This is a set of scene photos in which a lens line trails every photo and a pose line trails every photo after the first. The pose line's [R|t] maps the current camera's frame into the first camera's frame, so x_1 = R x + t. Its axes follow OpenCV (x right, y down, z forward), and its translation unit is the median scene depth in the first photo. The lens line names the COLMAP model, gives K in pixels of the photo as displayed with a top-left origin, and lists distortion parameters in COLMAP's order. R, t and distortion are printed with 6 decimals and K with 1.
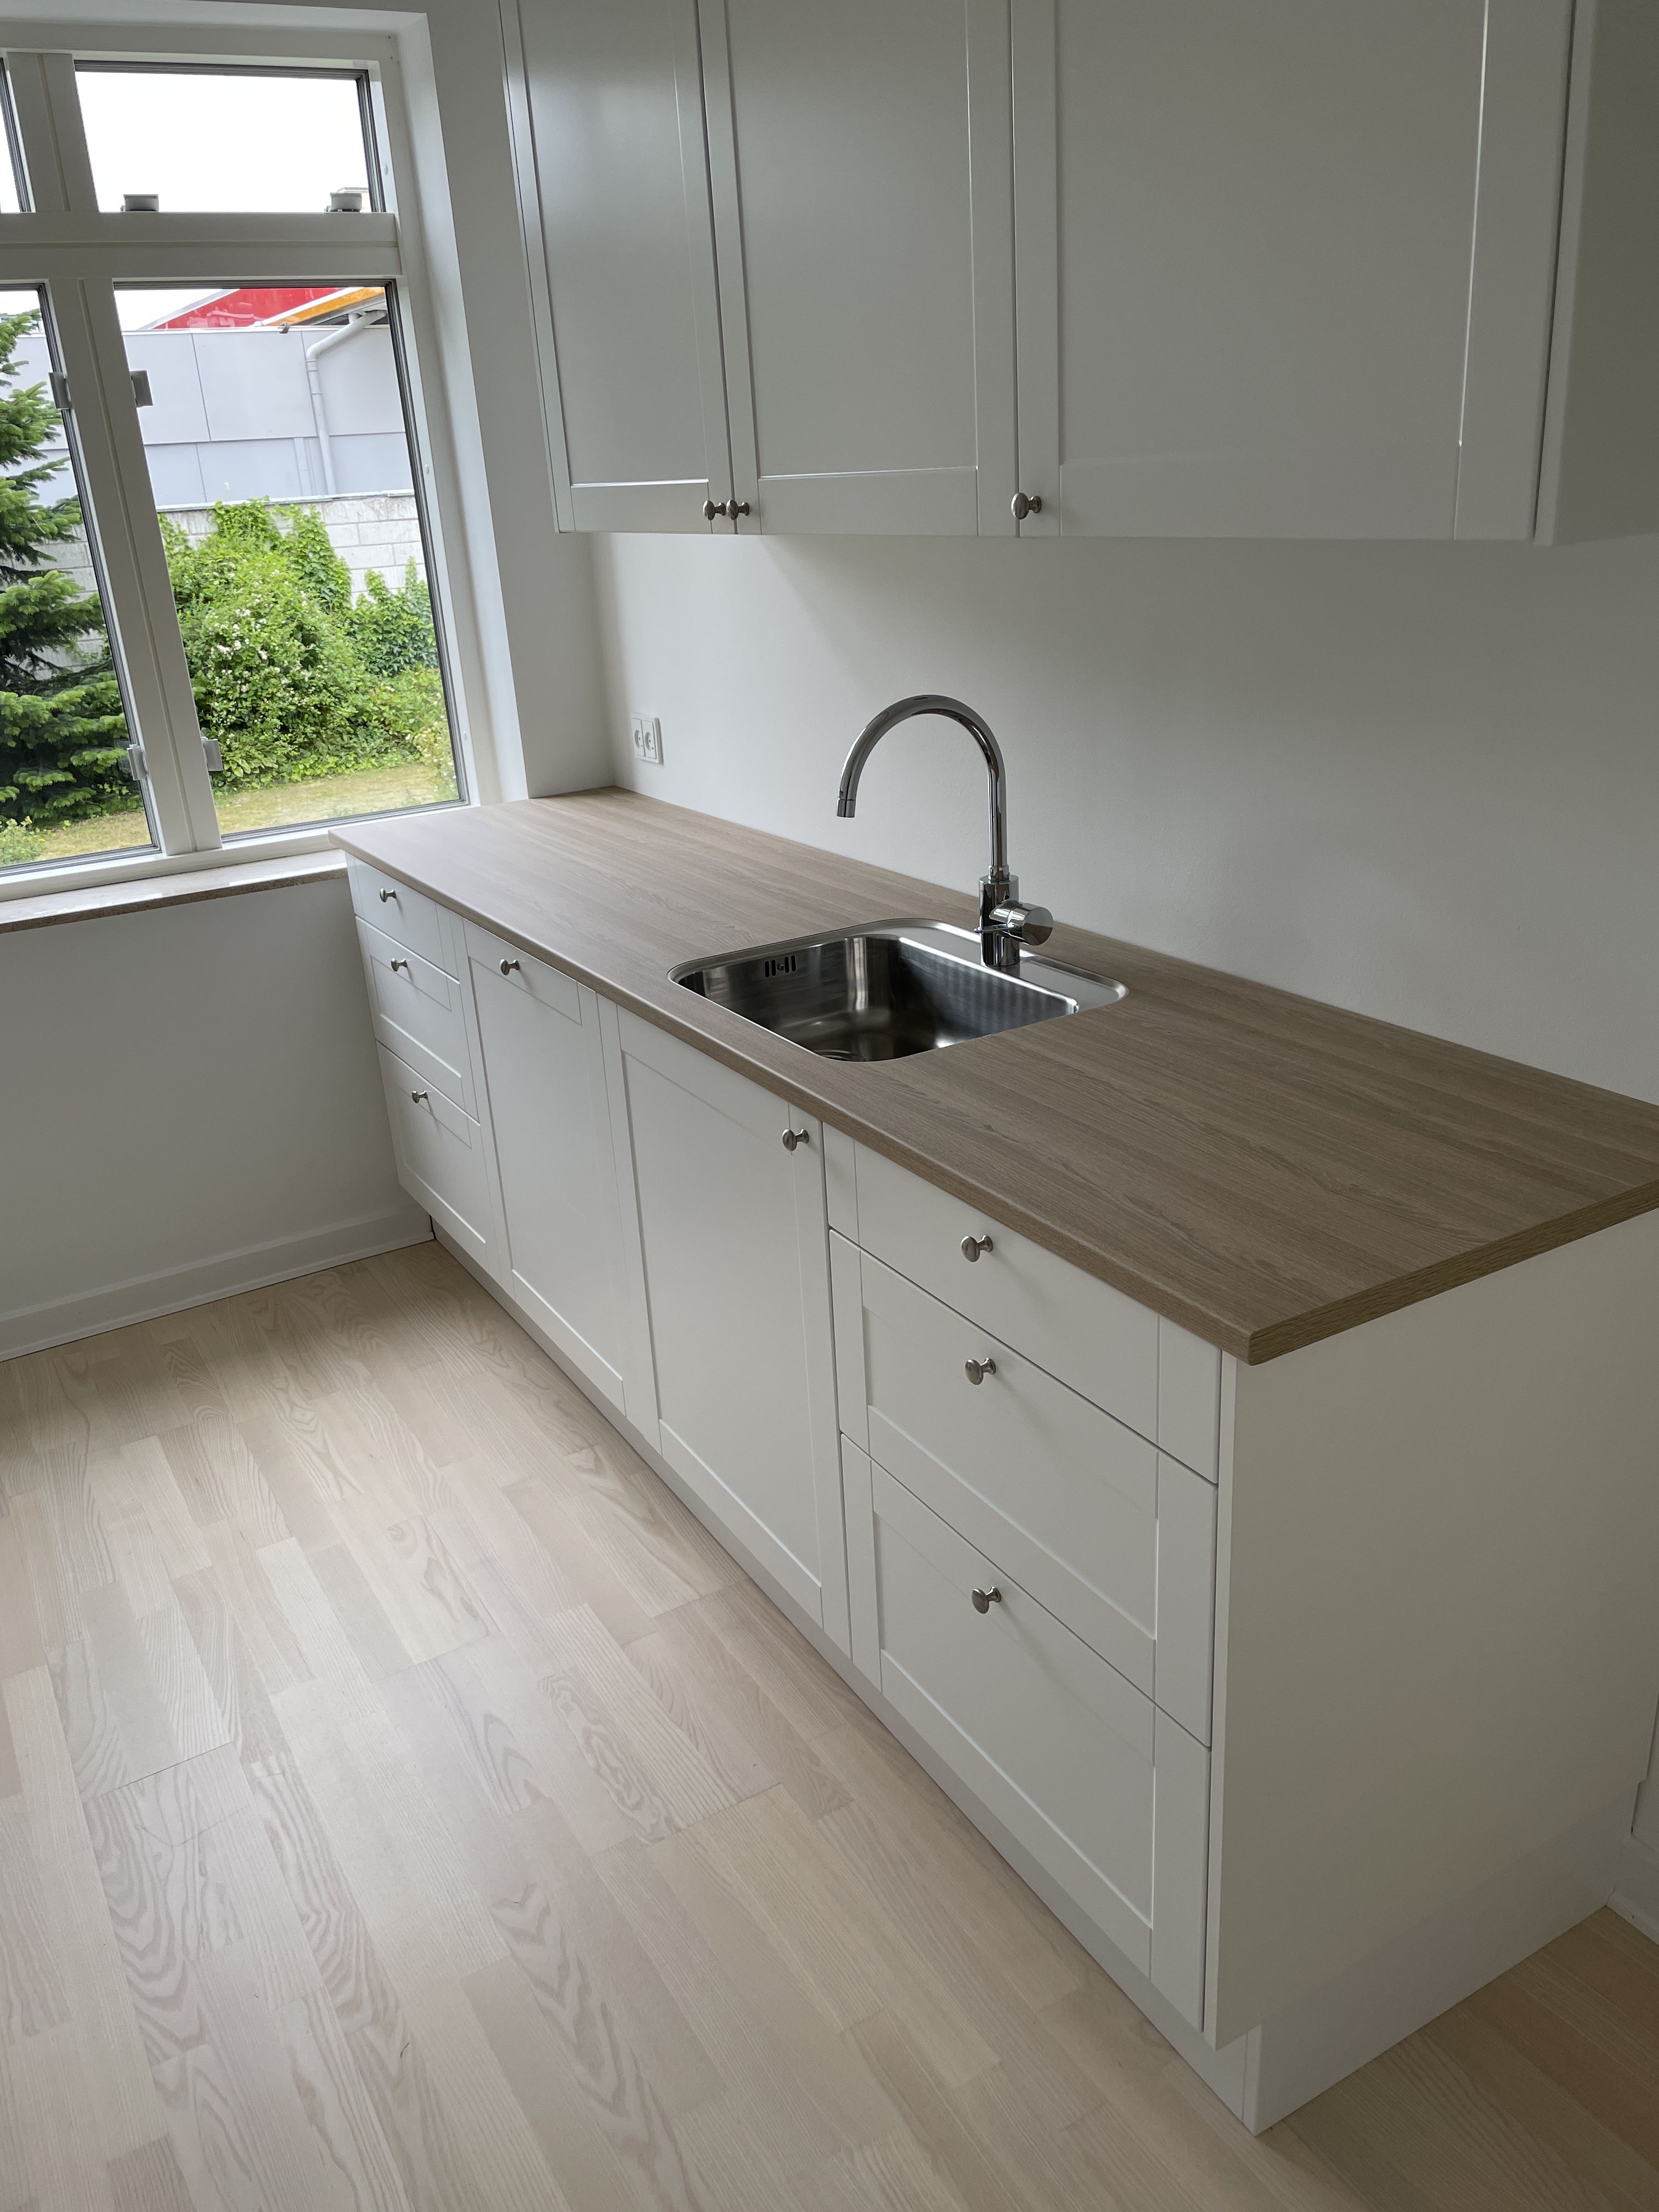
lens RADIAL K [[1640.6, 0, 813.1], [0, 1640.6, 1107.5], [0, 0, 1]] dist [0.067809, -0.107141]
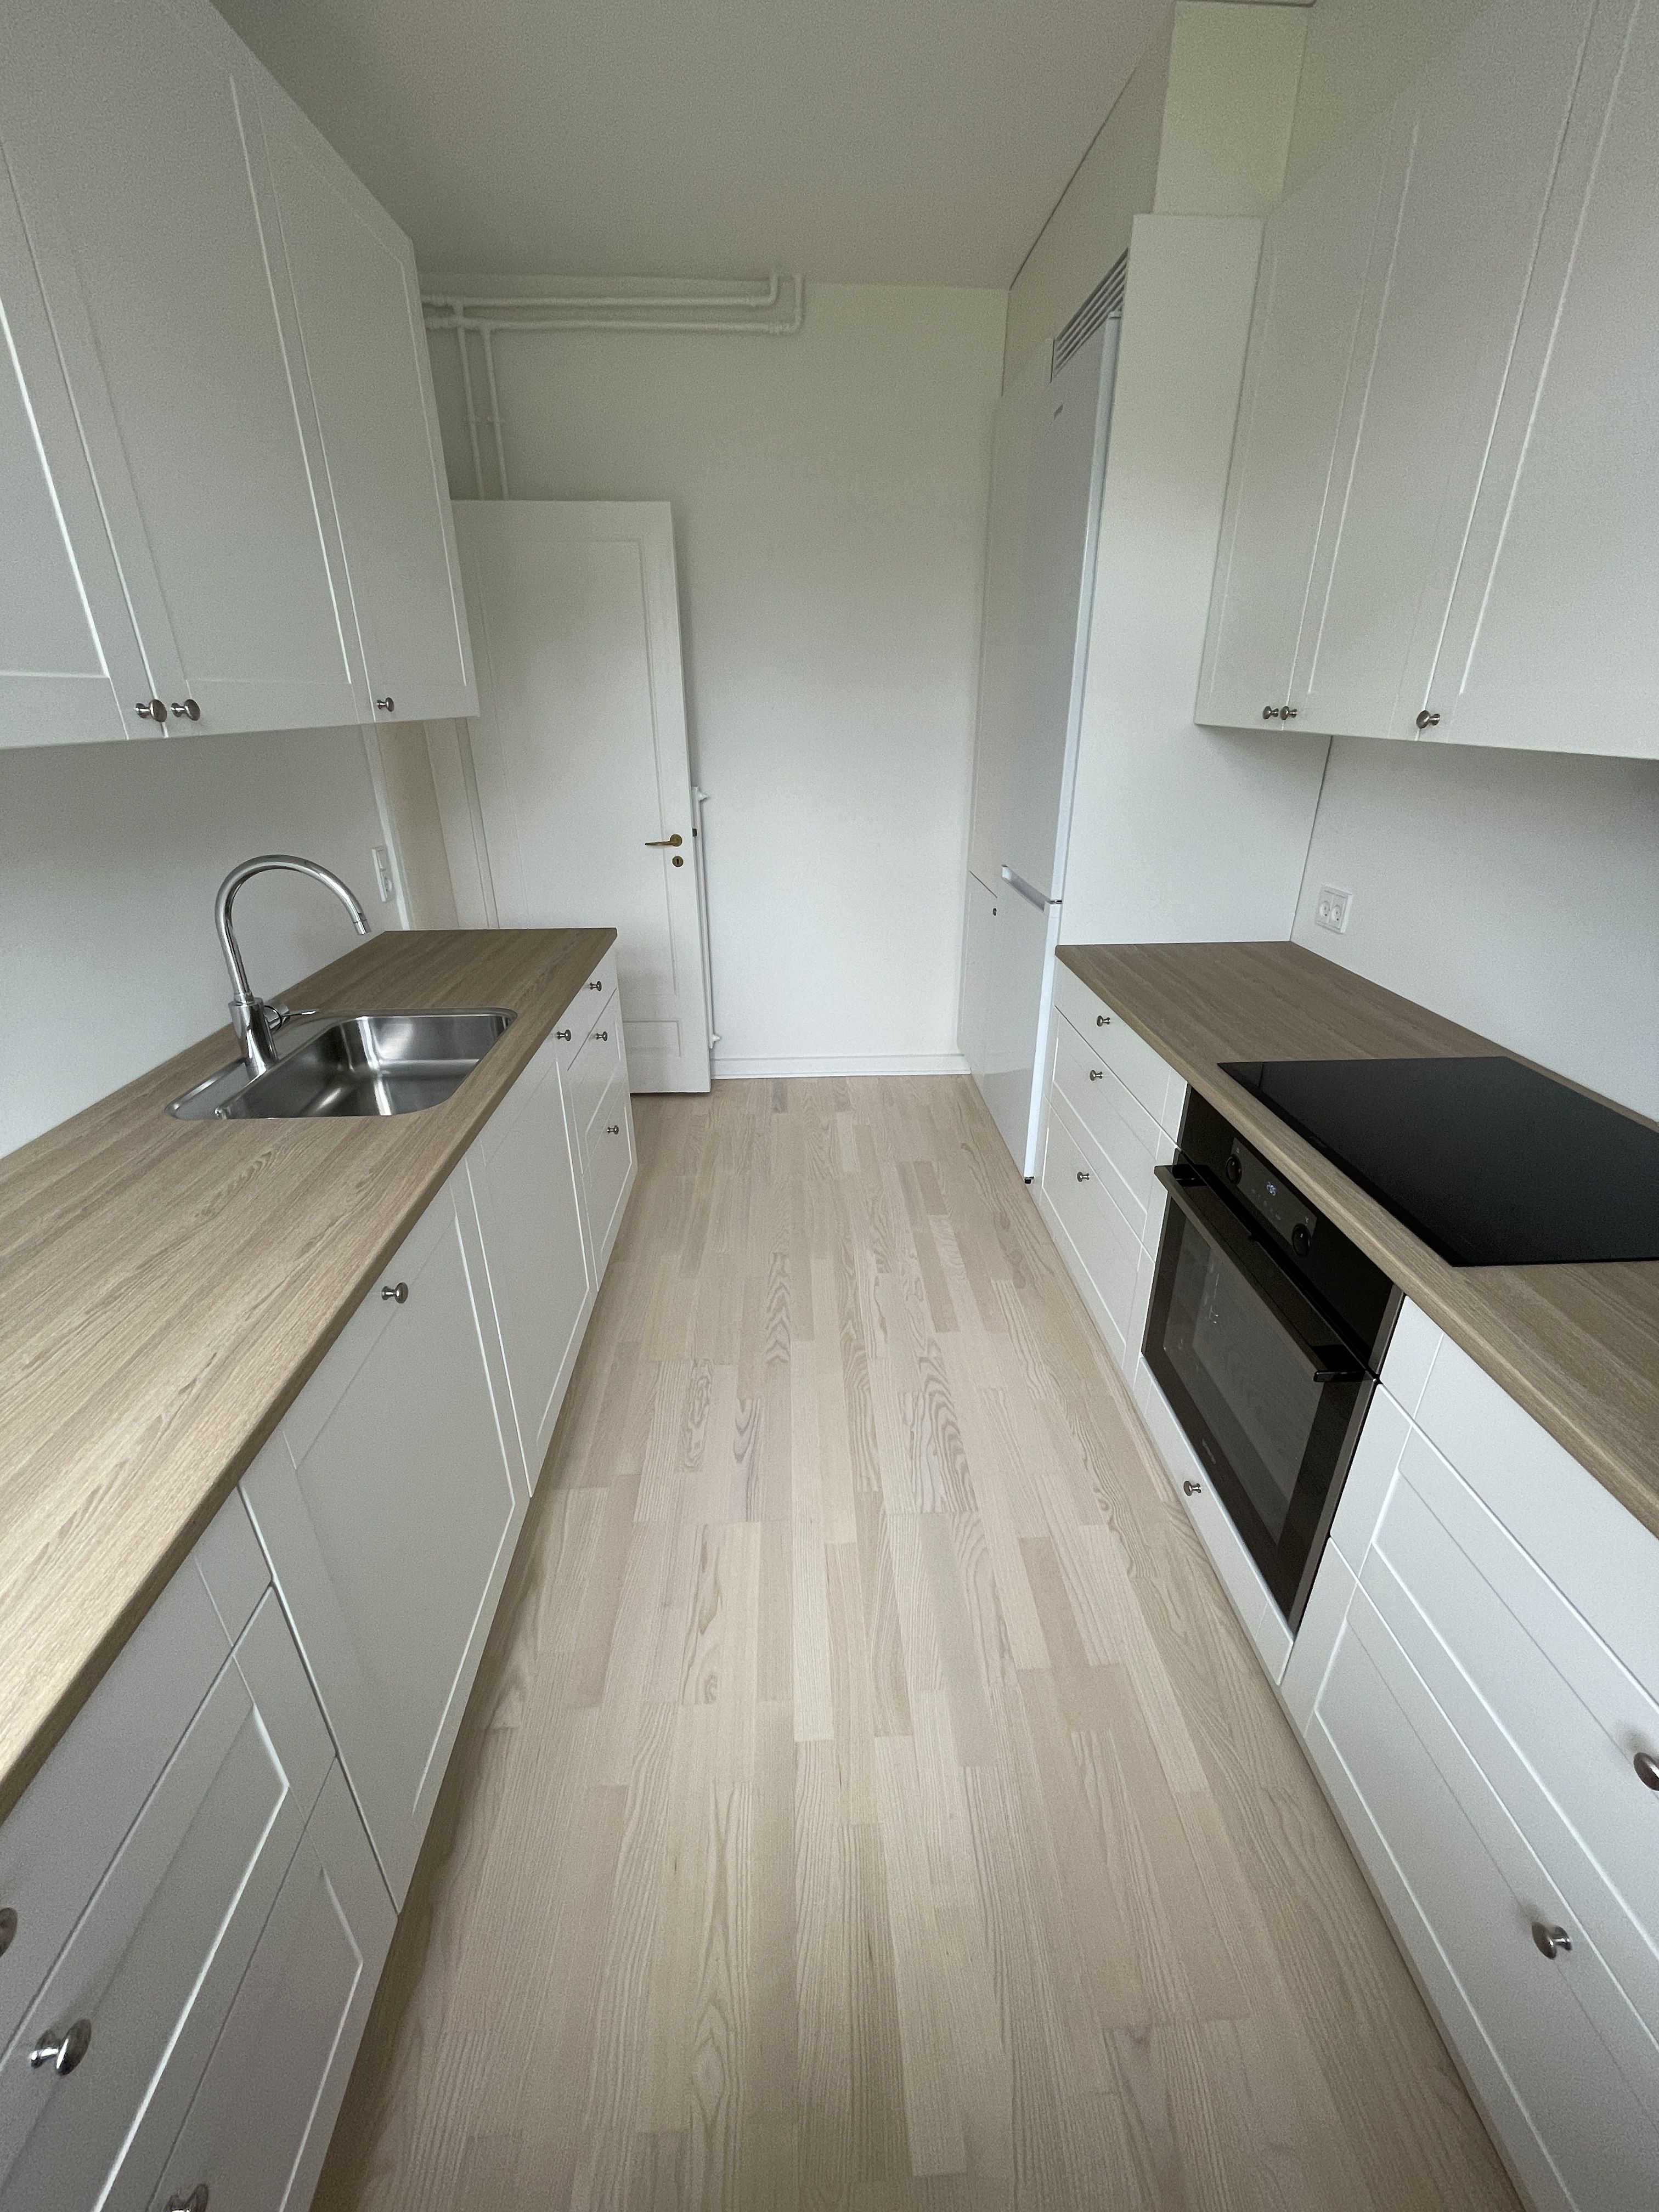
lens RADIAL K [[865.6, 0, 831.2], [0, 865.6, 1084.0], [0, 0, 1]] dist [-0.000369, -0.000038]
pose [[-0.880574, -0.143094, 0.451789, -0.579601], [0.216681, 0.726275, 0.652361, -0.411381], [-0.421472, 0.672346, -0.608533, 1.180127]]
